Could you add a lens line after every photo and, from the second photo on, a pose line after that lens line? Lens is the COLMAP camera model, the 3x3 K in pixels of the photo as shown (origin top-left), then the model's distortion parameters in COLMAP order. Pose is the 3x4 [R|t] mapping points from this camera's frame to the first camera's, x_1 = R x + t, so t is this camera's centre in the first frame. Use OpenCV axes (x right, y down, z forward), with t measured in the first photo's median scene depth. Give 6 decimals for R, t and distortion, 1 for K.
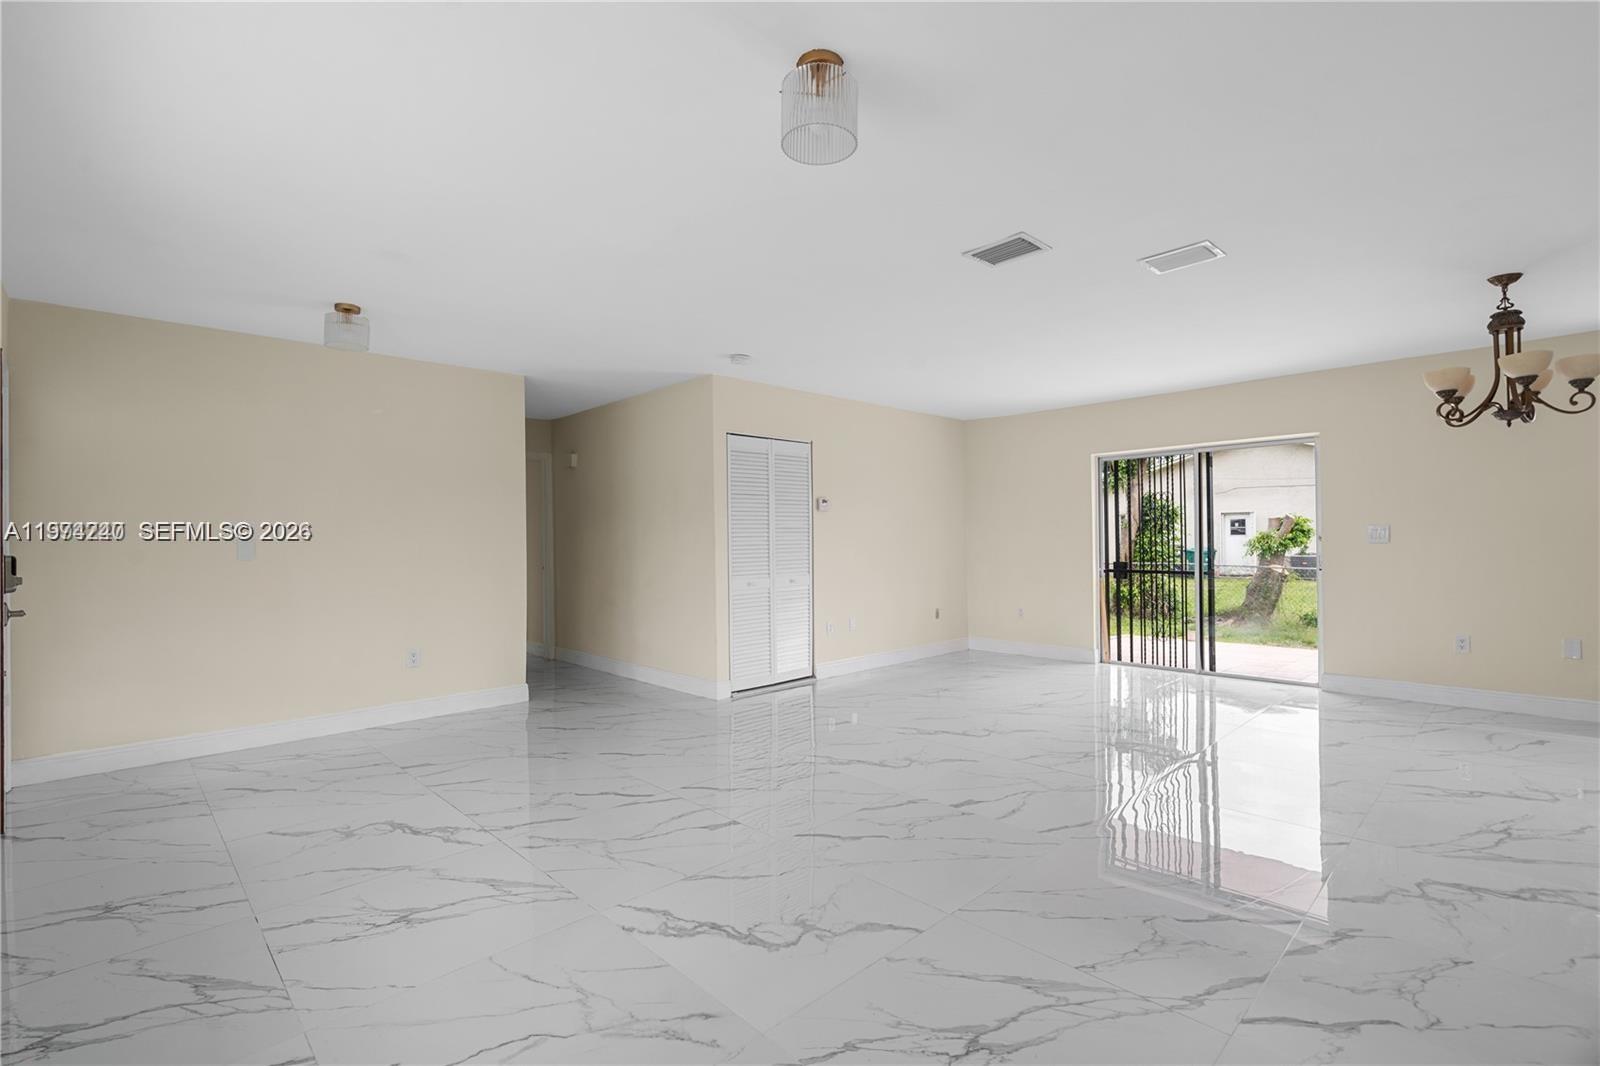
lens RADIAL K [[731.1, 0, 800.0], [0, 731.1, 533.0], [0, 0, 1]] dist [-0.003549, -0.000134]
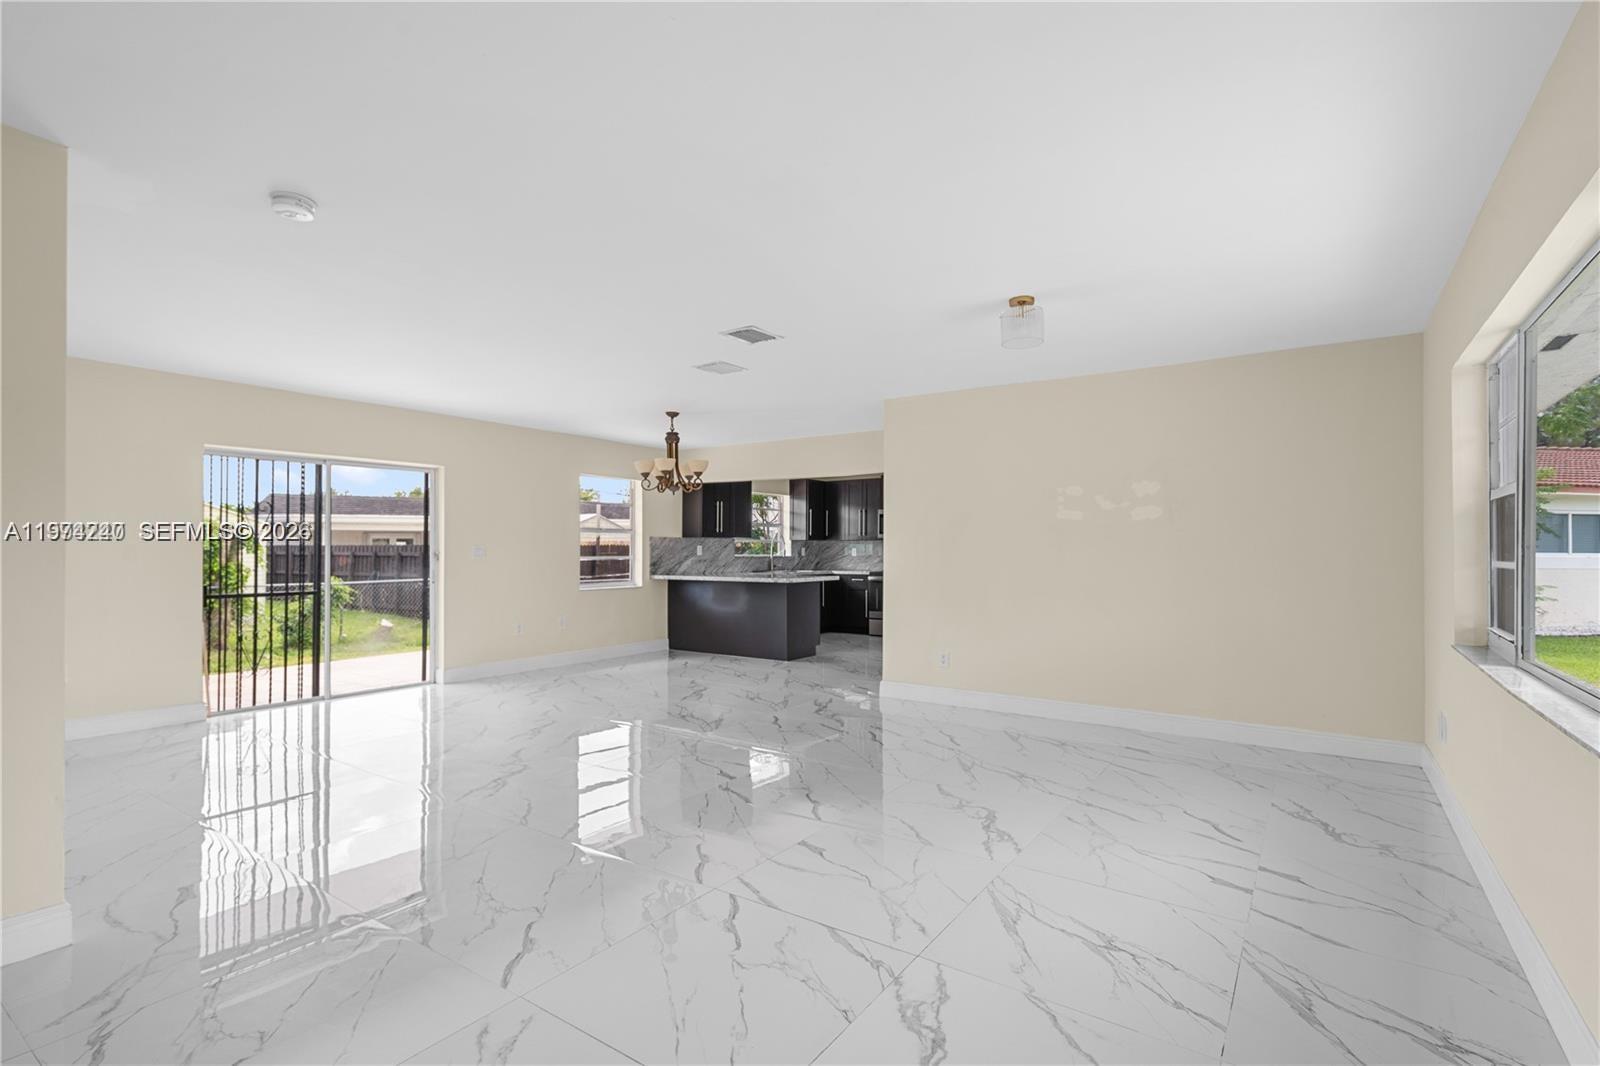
lens RADIAL K [[747.7, 0, 805.1], [0, 747.7, 549.7], [0, 0, 1]] dist [-0.001833, 0.000260]
pose [[-0.201758, 0.010979, 0.979374, -1.121349], [-0.008863, 0.999876, -0.013035, 0.015117], [-0.979395, -0.011310, -0.201635, 1.248905]]
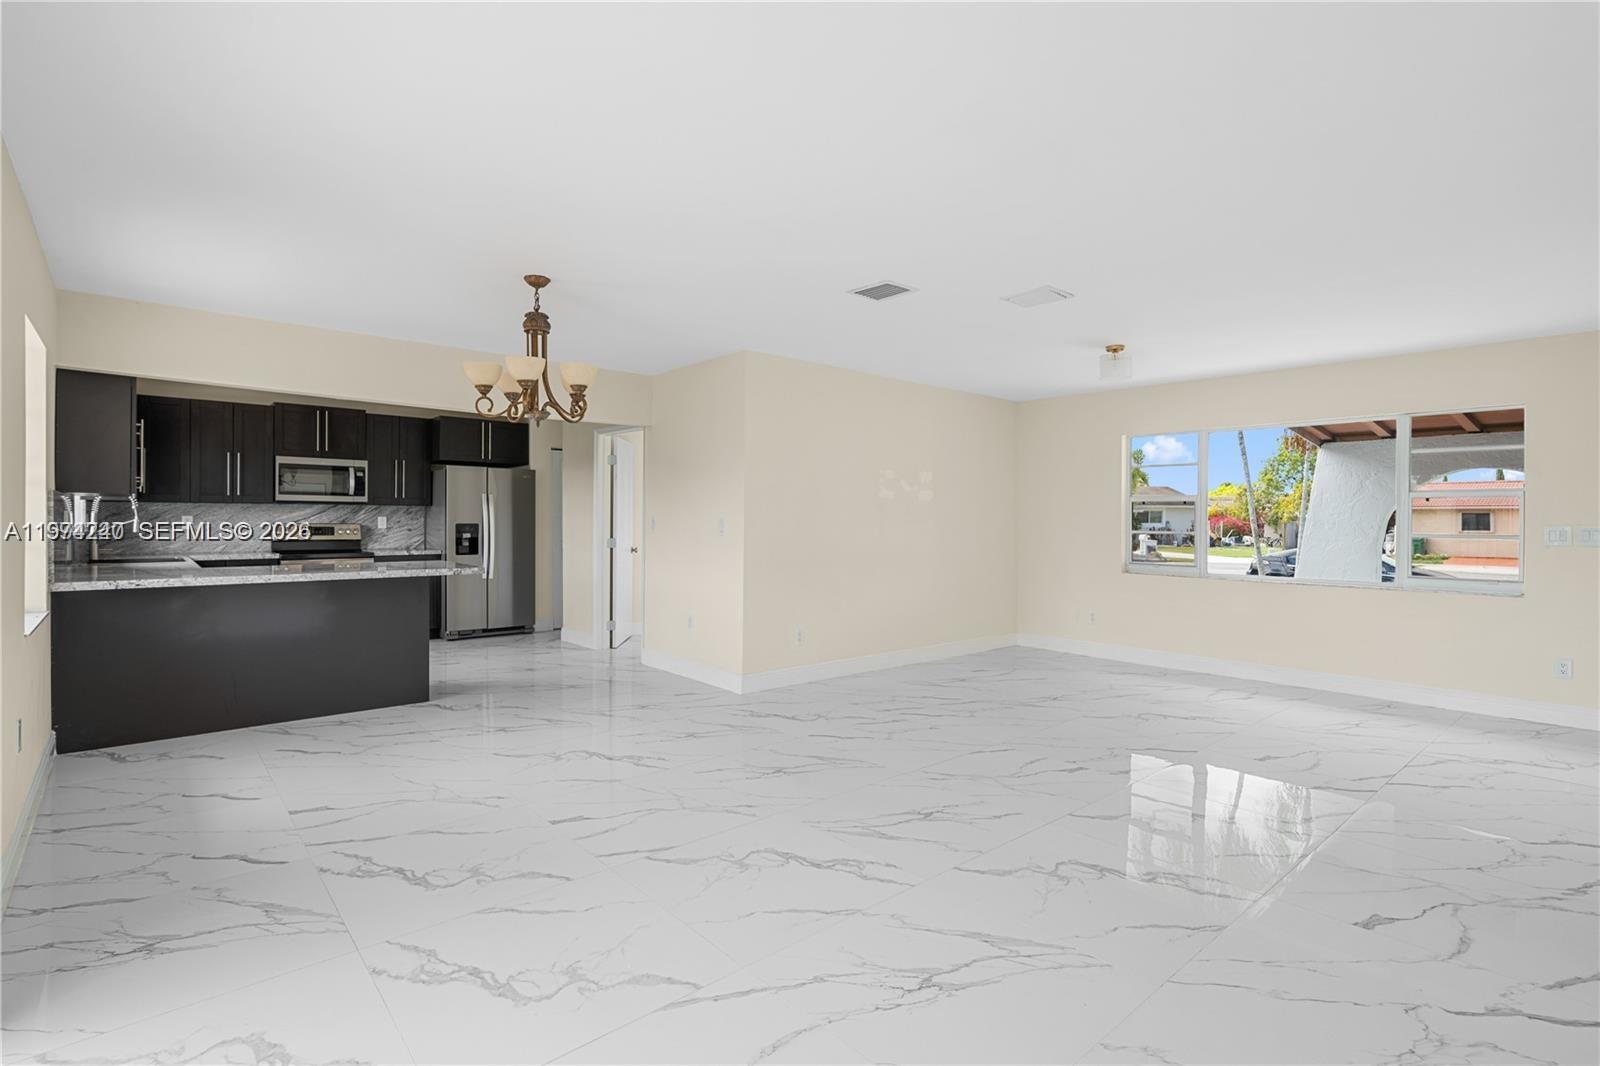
lens RADIAL K [[757.2, 0, 800.7], [0, 757.2, 523.8], [0, 0, 1]] dist [0.001602, 0.000869]
pose [[-0.998528, 0.003384, 0.054126, 0.646229], [0.003128, 0.999983, -0.004819, -0.003845], [-0.054142, -0.004643, -0.998522, 2.427856]]
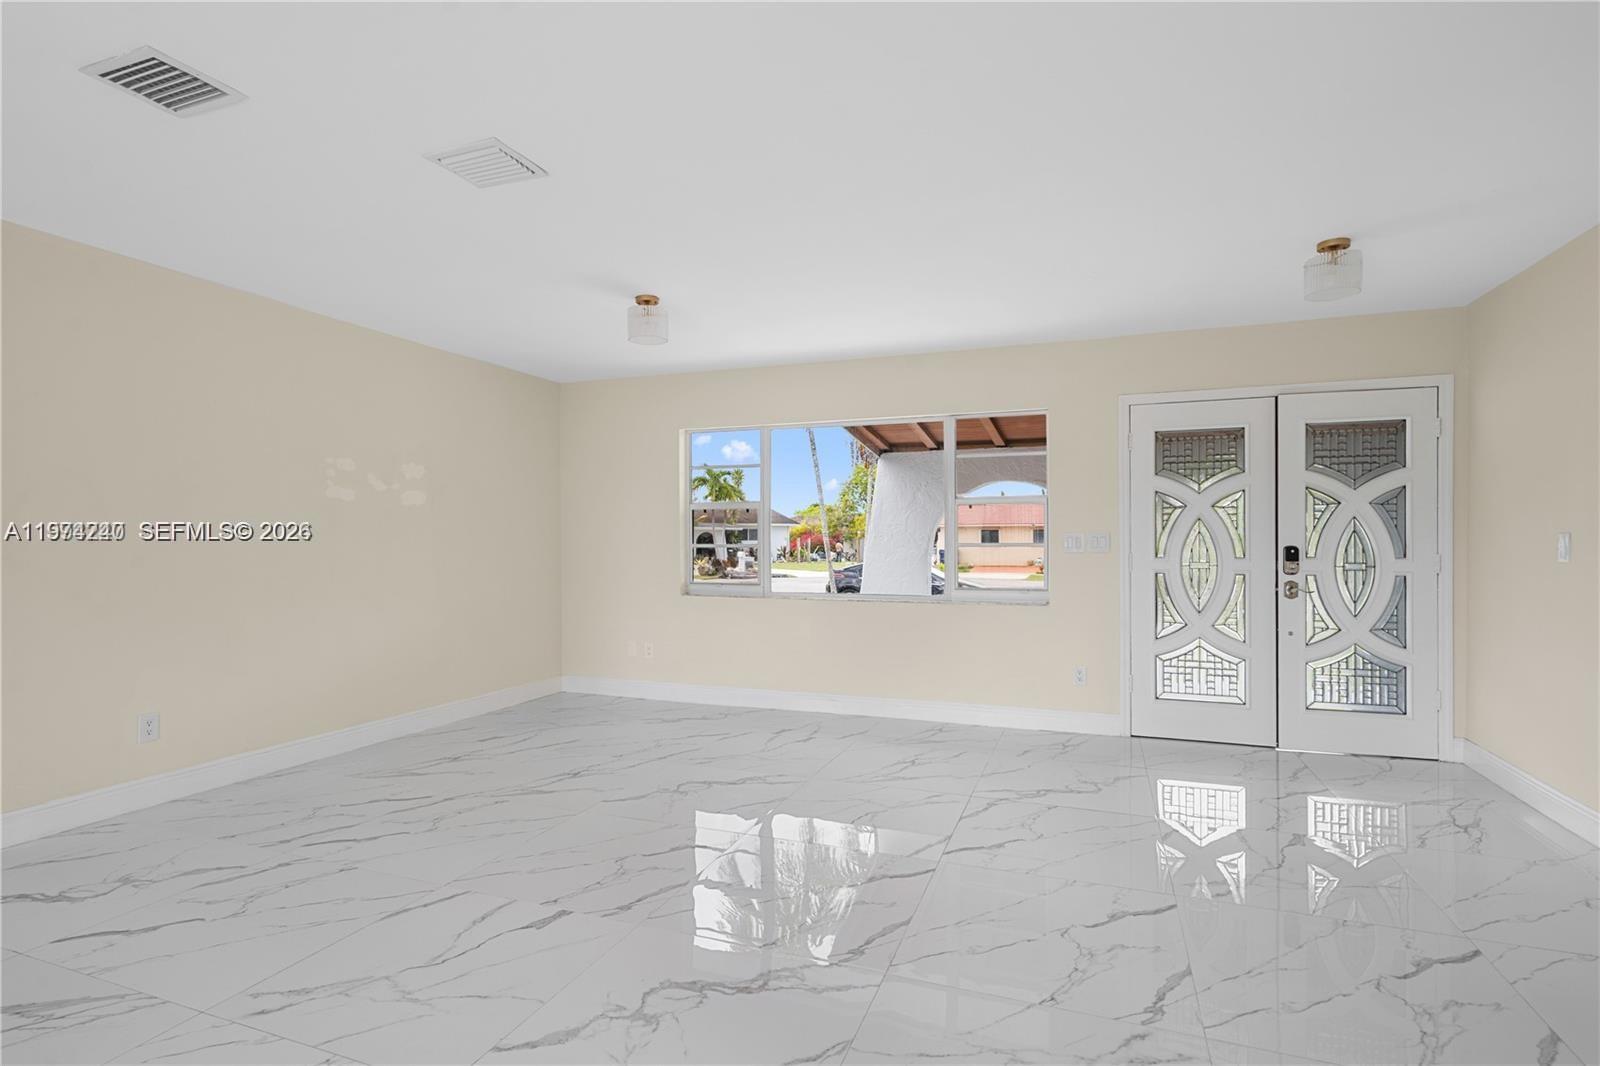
lens RADIAL K [[782.2, 0, 798.5], [0, 782.2, 544.4], [0, 0, 1]] dist [-0.001894, 0.000257]
pose [[-0.906410, 0.014715, -0.422142, 0.356665], [0.015652, 0.999877, 0.001244, 0.011330], [0.422108, -0.005479, -0.906529, 1.985524]]
